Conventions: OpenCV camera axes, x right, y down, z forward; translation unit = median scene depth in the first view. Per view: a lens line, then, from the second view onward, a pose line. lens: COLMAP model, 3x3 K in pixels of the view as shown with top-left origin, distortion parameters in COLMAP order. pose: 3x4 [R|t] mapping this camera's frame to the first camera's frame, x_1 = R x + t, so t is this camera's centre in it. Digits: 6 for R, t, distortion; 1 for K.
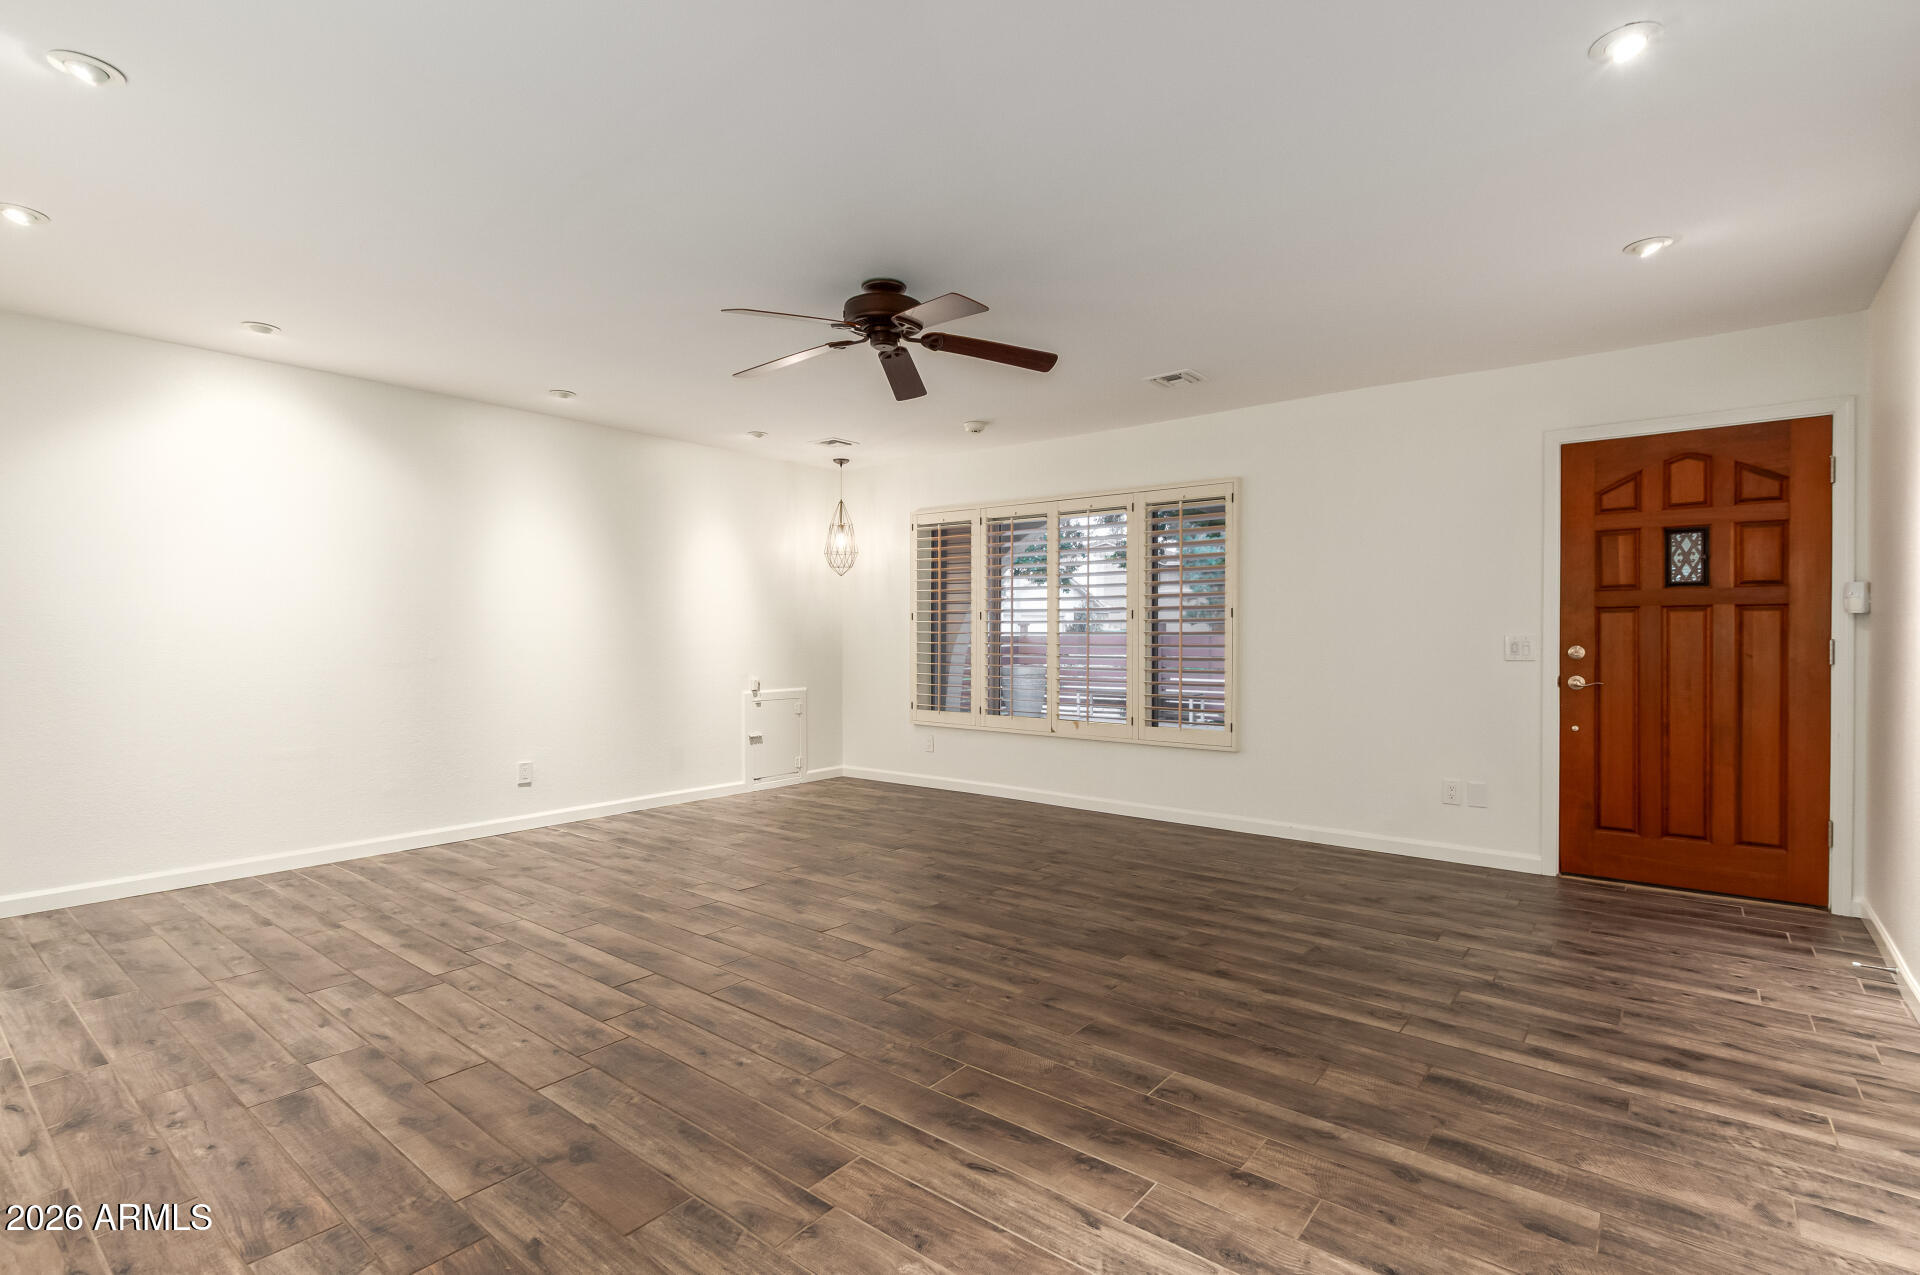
lens RADIAL K [[897.3, 0, 968.5], [0, 897.3, 633.4], [0, 0, 1]] dist [-0.001152, -0.001578]
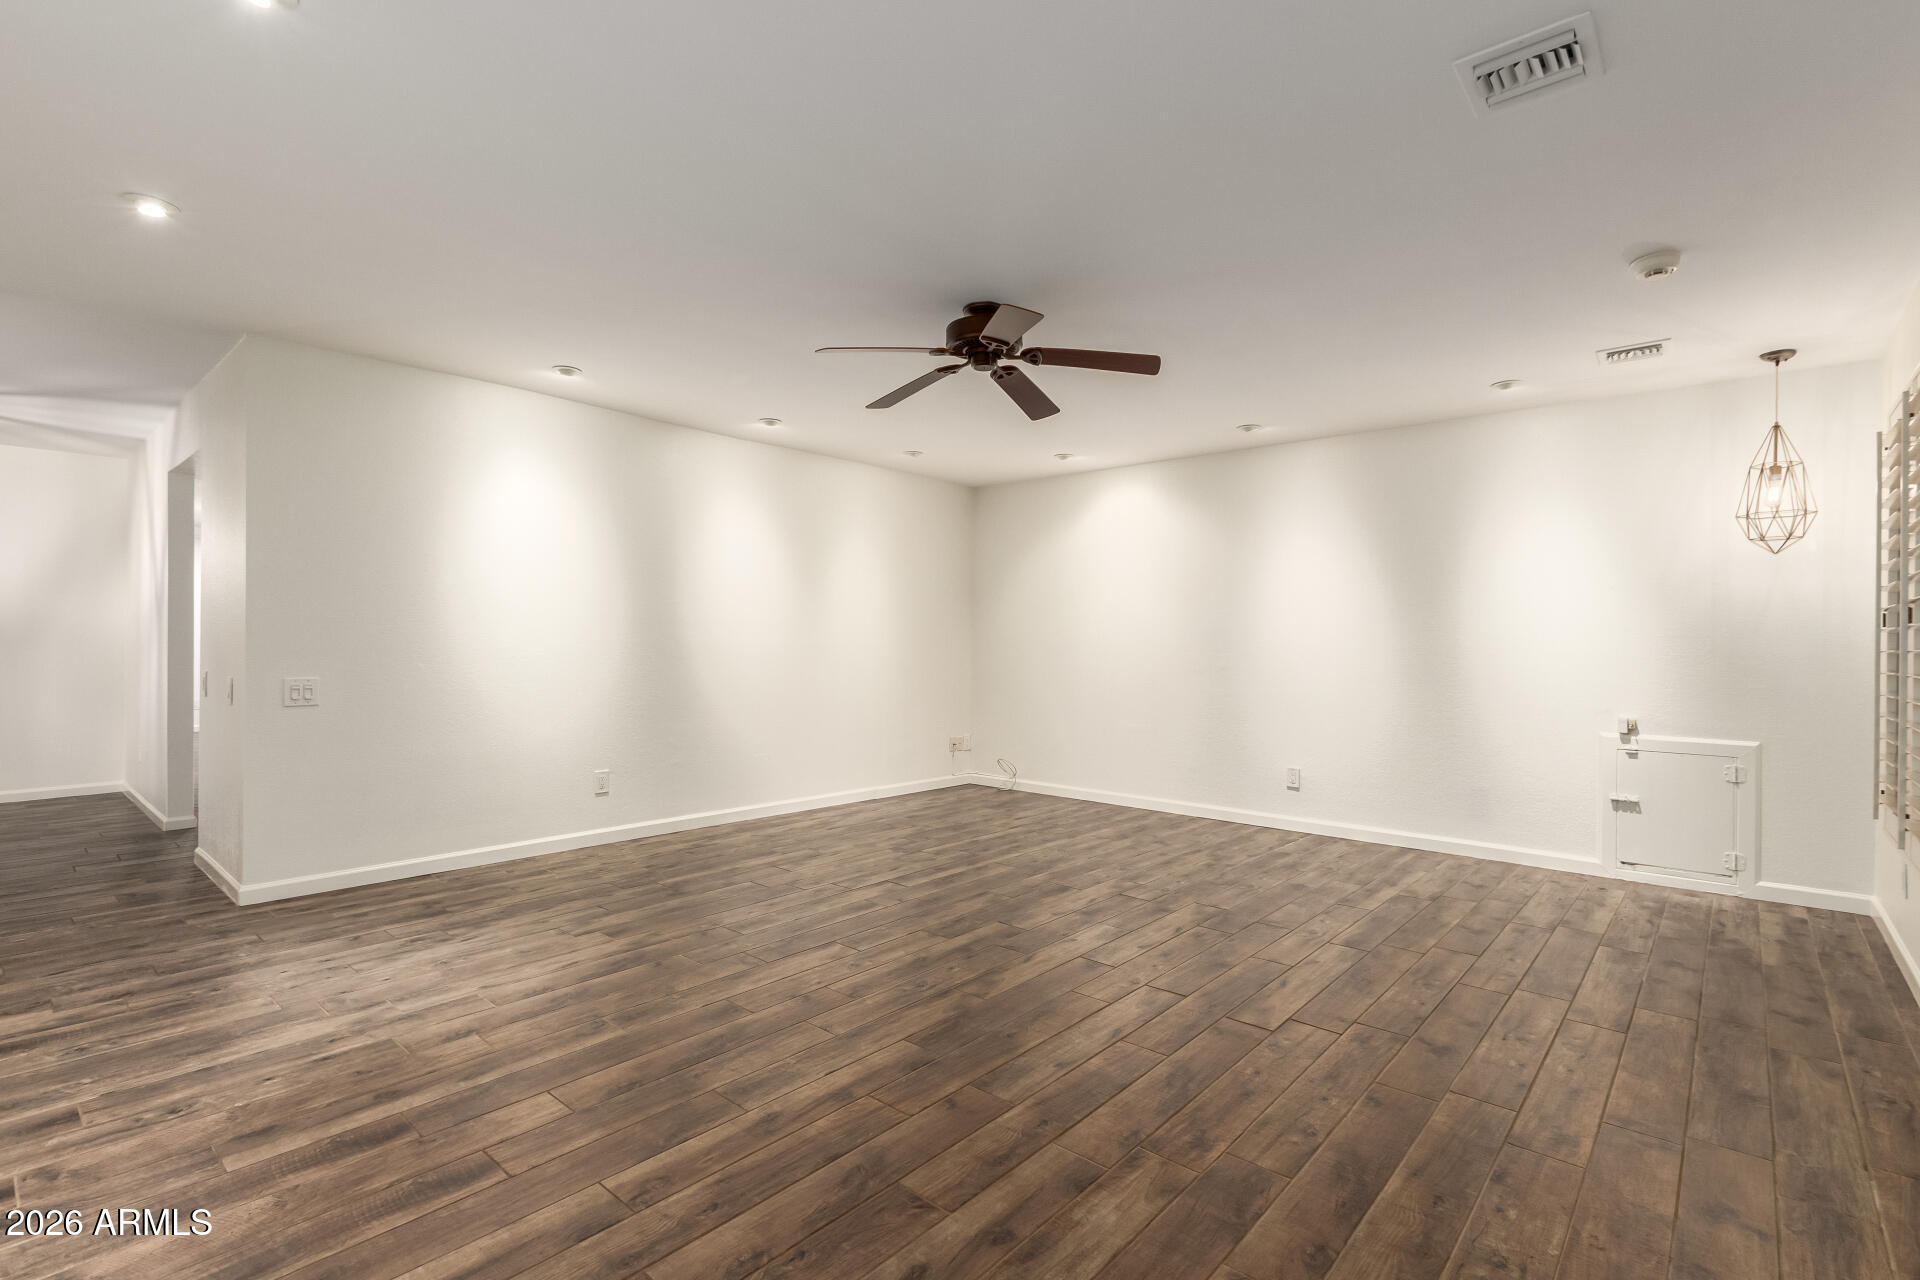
lens RADIAL K [[897.3, 0, 967.0], [0, 897.3, 642.0], [0, 0, 1]] dist [-0.001152, -0.001578]
pose [[-0.043909, -0.001855, -0.999034, 1.262568], [-0.013394, 0.999909, -0.001268, 0.001108], [0.998946, 0.013325, -0.043930, 1.396312]]
